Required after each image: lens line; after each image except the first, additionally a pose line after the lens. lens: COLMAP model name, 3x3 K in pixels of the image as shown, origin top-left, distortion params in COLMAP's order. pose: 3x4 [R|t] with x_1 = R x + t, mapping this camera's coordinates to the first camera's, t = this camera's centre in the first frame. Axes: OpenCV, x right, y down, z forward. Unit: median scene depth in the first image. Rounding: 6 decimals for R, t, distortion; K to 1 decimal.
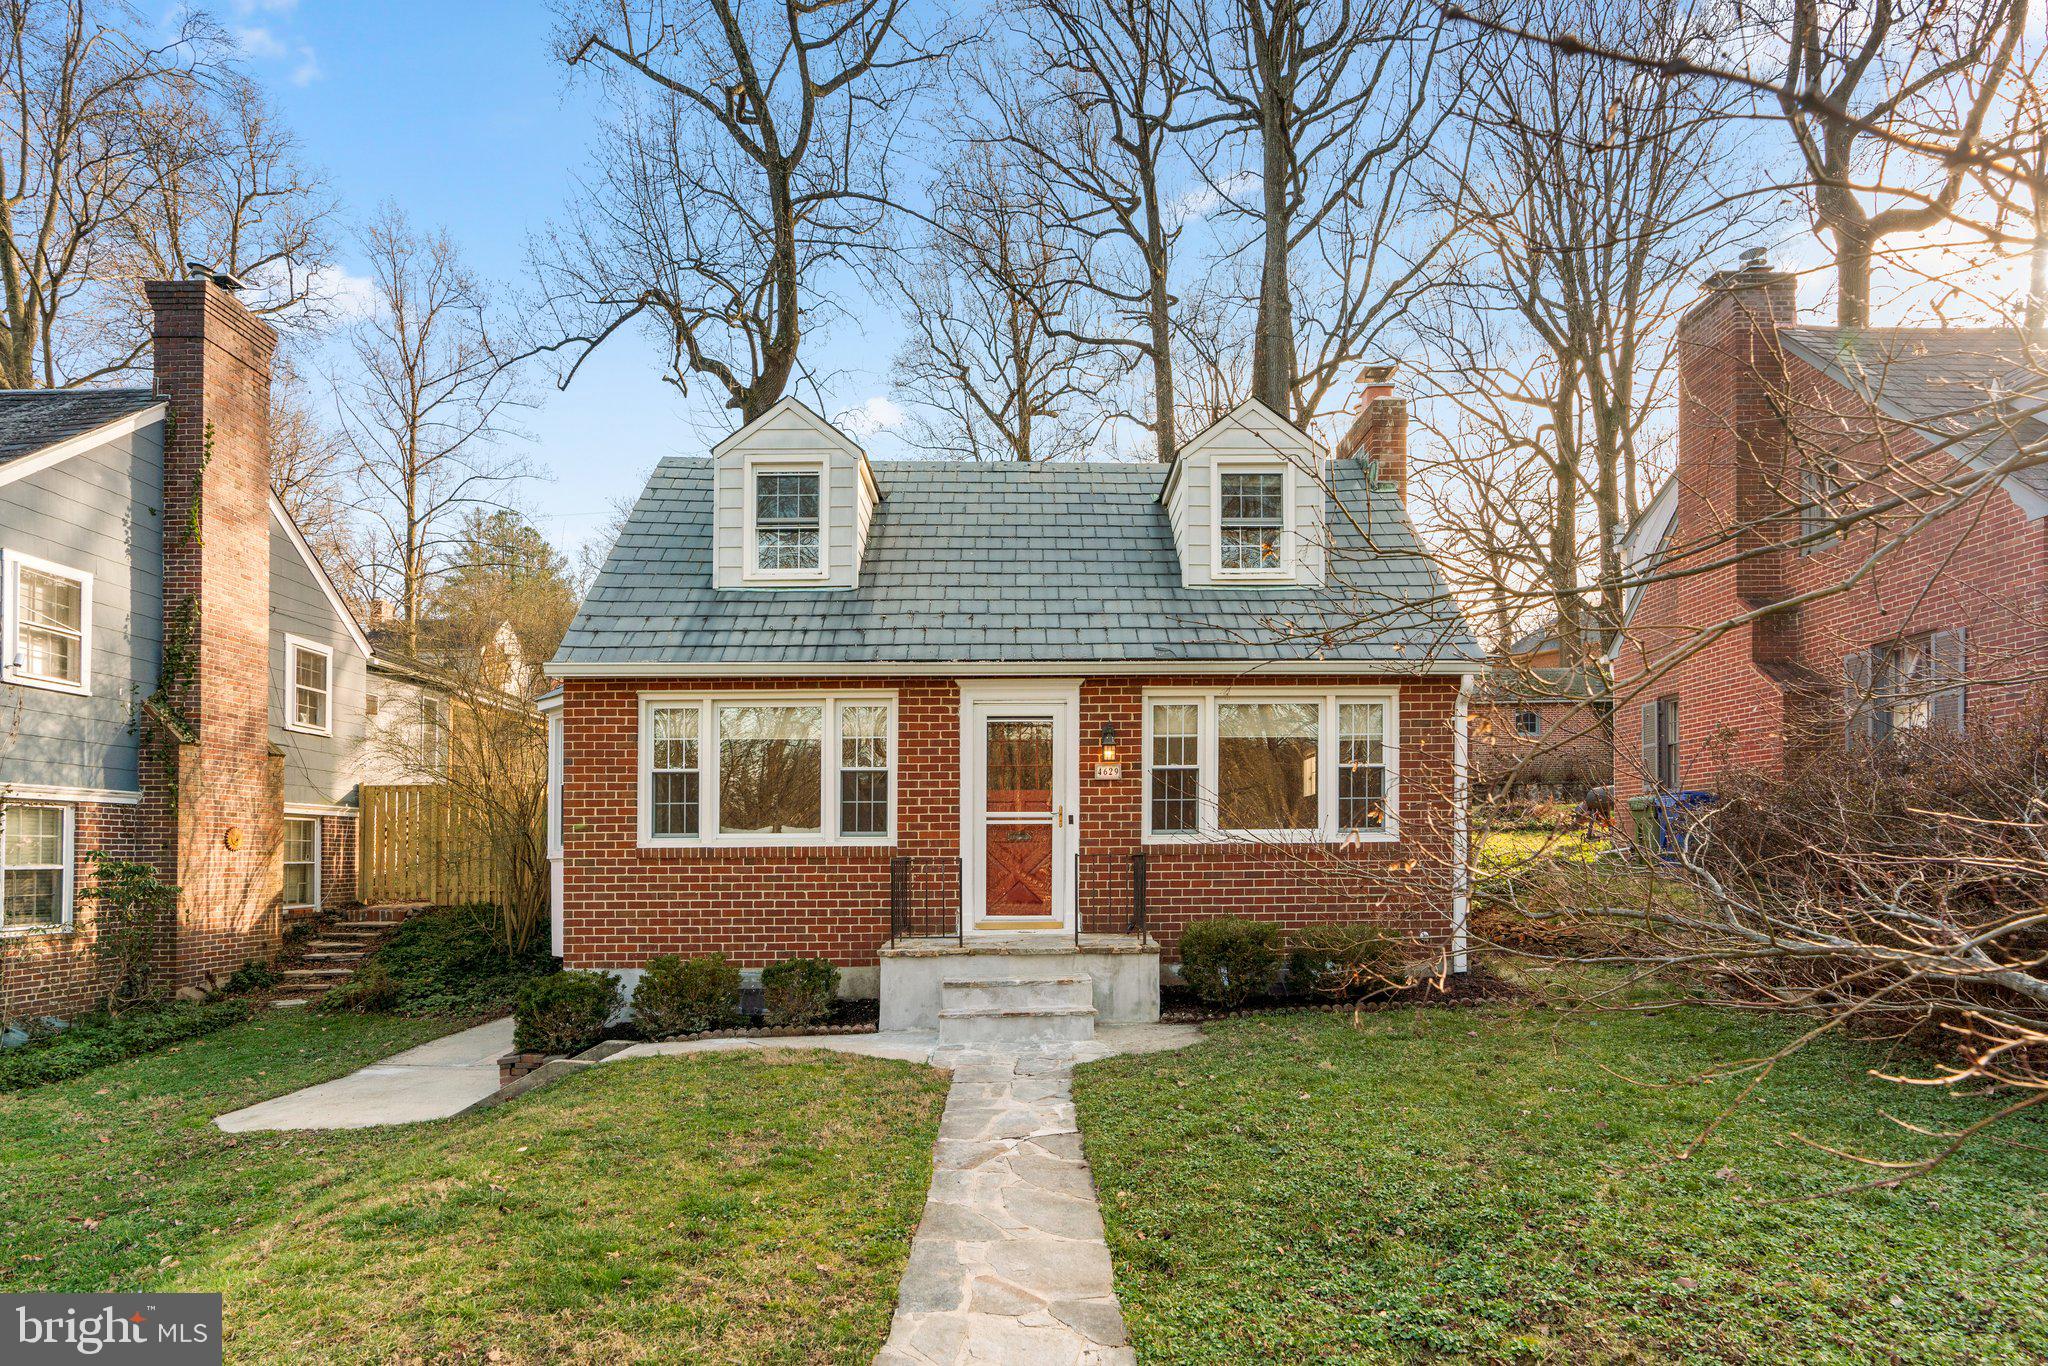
lens RADIAL K [[968.4, 0, 1030.0], [0, 968.4, 727.4], [0, 0, 1]] dist [-0.005266, 0.000365]
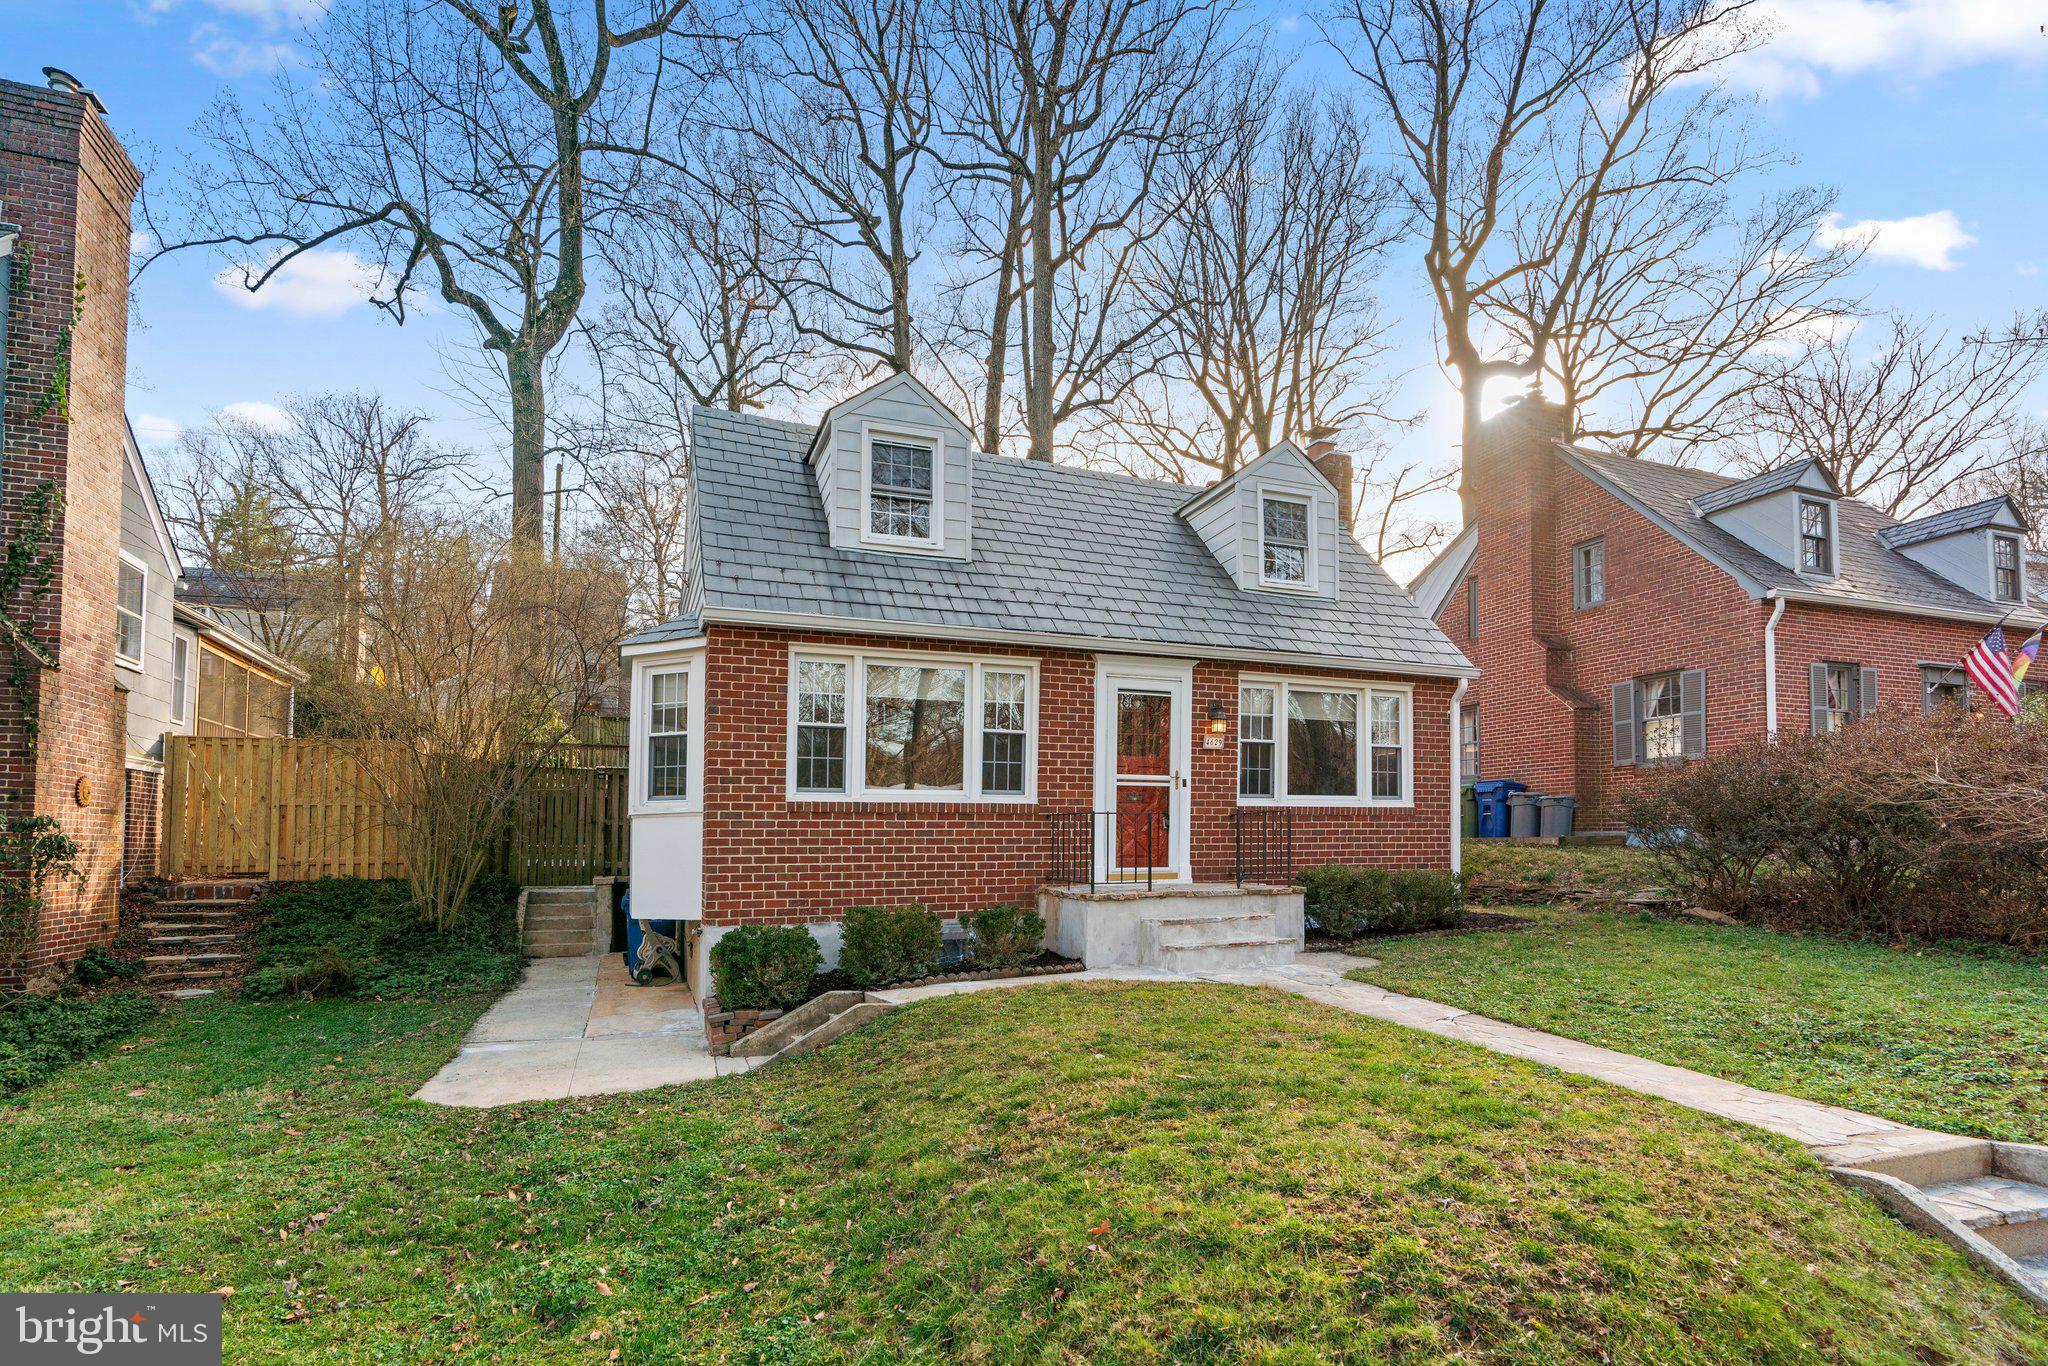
lens RADIAL K [[933.3, 0, 1020.2], [0, 933.3, 697.3], [0, 0, 1]] dist [-0.009473, 0.003437]
pose [[0.941143, 0.055620, 0.333403, -0.505885], [-0.046103, 0.998273, -0.036396, 0.042835], [-0.334851, 0.018883, 0.942082, 0.027153]]
